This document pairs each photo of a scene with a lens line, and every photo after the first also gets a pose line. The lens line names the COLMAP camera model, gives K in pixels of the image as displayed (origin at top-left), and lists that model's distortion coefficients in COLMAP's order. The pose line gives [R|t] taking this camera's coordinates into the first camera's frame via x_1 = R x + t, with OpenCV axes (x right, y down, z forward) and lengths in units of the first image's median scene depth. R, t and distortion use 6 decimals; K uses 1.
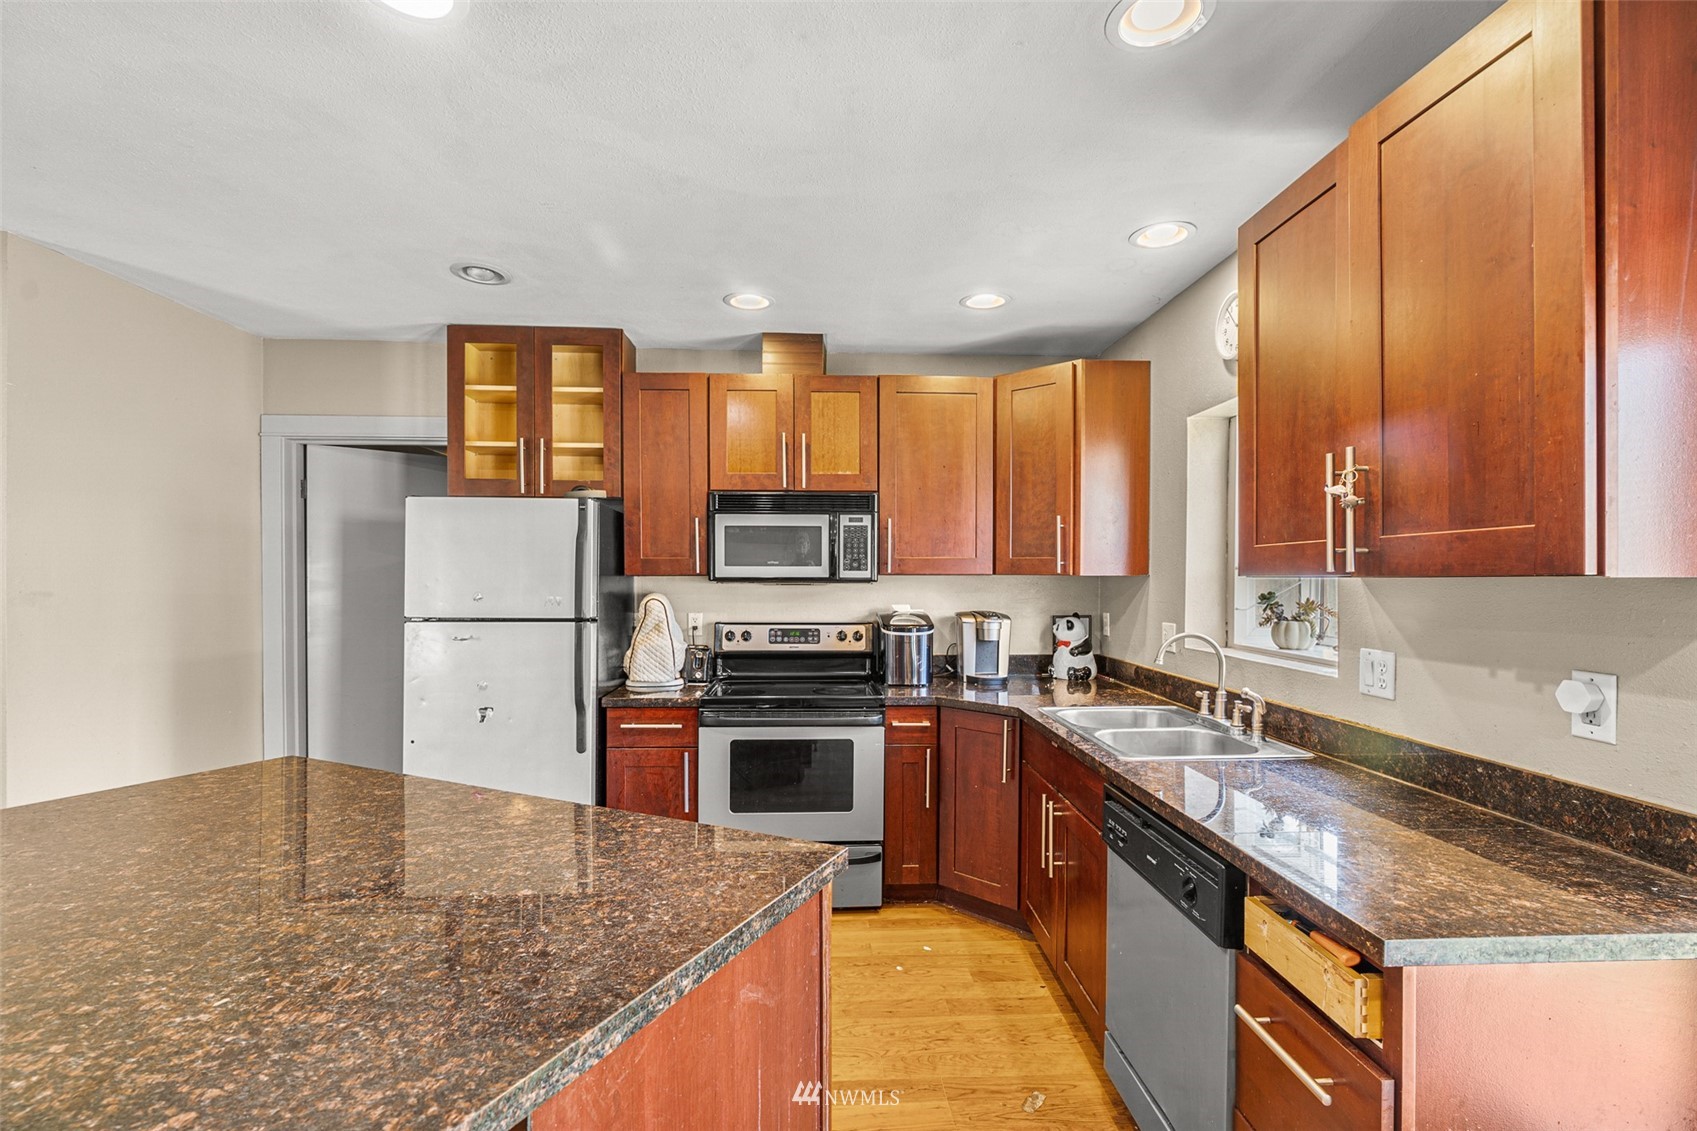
lens RADIAL K [[775.2, 0, 851.0], [0, 775.2, 582.0], [0, 0, 1]] dist [-0.002746, 0.000980]
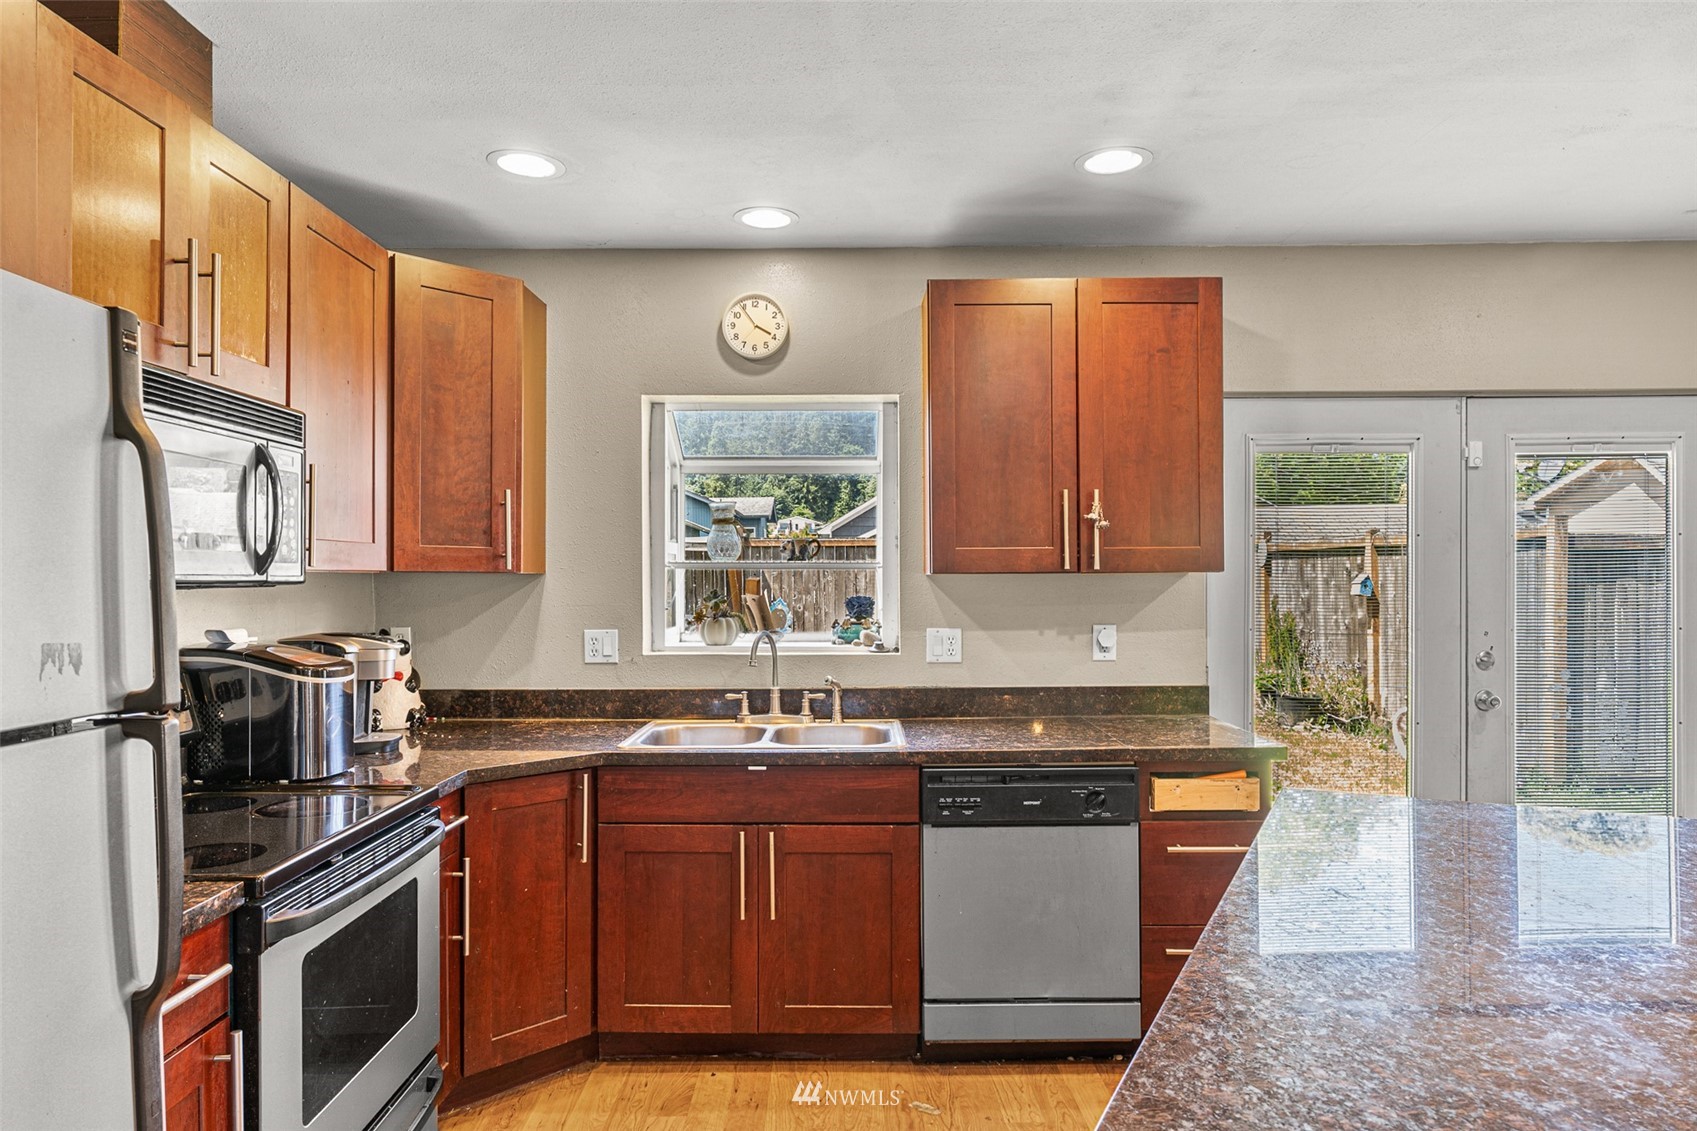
lens RADIAL K [[1060.6, 0, 845.8], [0, 1060.6, 582.4], [0, 0, 1]] dist [-0.000213, 0.000549]
pose [[0.047469, -0.005947, 0.998855, -0.656938], [0.010245, 0.999933, 0.005467, -0.001841], [-0.998820, 0.009974, 0.047527, 0.610022]]
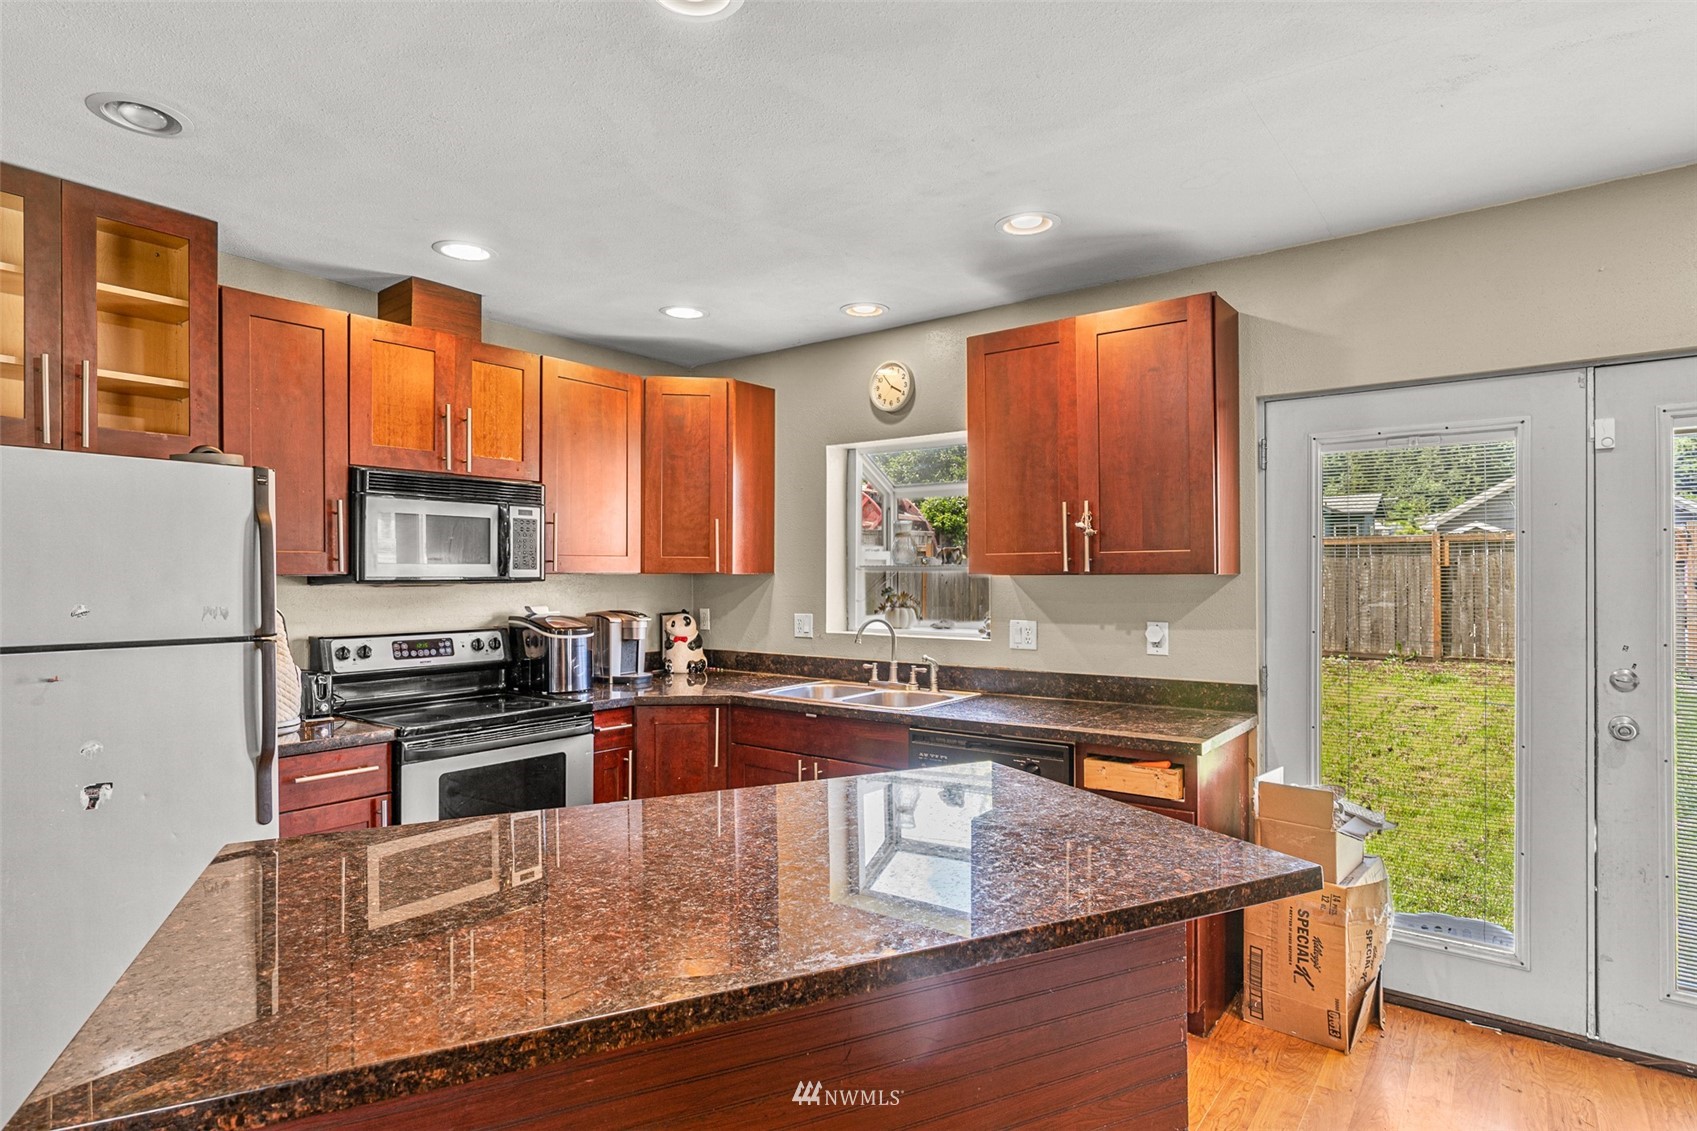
lens RADIAL K [[911.2, 0, 852.3], [0, 911.2, 574.8], [0, 0, 1]] dist [-0.001889, 0.000823]
pose [[0.638927, -0.003026, 0.769261, -0.561356], [0.007945, 0.999965, -0.002665, -0.002258], [-0.769226, 0.007814, 0.638929, 0.037749]]
